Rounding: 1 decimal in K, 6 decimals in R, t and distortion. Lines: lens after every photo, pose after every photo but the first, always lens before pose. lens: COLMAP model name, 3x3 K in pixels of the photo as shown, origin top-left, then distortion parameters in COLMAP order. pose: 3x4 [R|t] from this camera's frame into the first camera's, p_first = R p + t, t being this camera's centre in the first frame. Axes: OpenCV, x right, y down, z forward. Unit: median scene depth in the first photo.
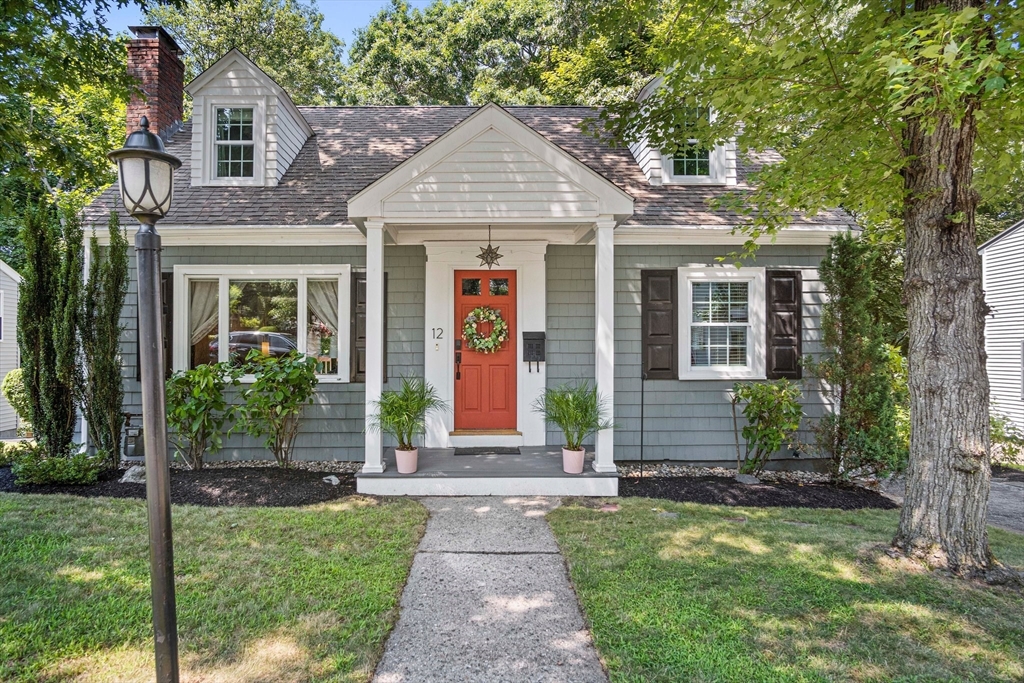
lens RADIAL K [[560.1, 0, 495.3], [0, 560.1, 342.7], [0, 0, 1]] dist [-0.032068, 0.006470]
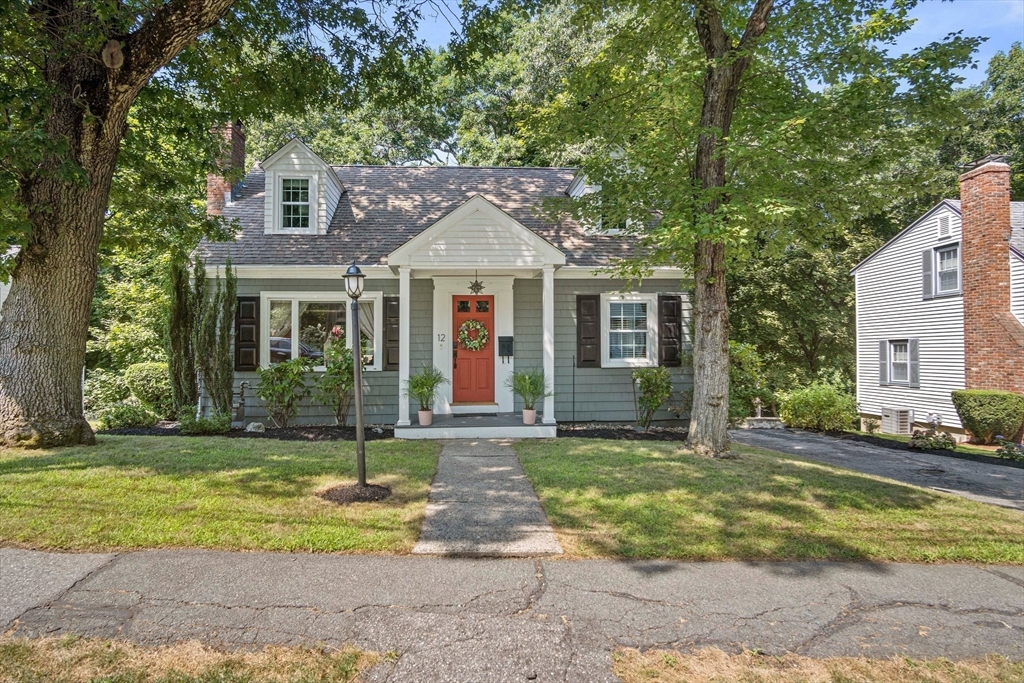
lens RADIAL K [[560.1, 0, 510.7], [0, 560.1, 333.6], [0, 0, 1]] dist [-0.032068, 0.006470]
pose [[0.998124, -0.002711, 0.061161, -0.009859], [0.003948, 0.999790, -0.020122, 0.003351], [-0.061093, 0.020326, 0.997925, -0.502123]]
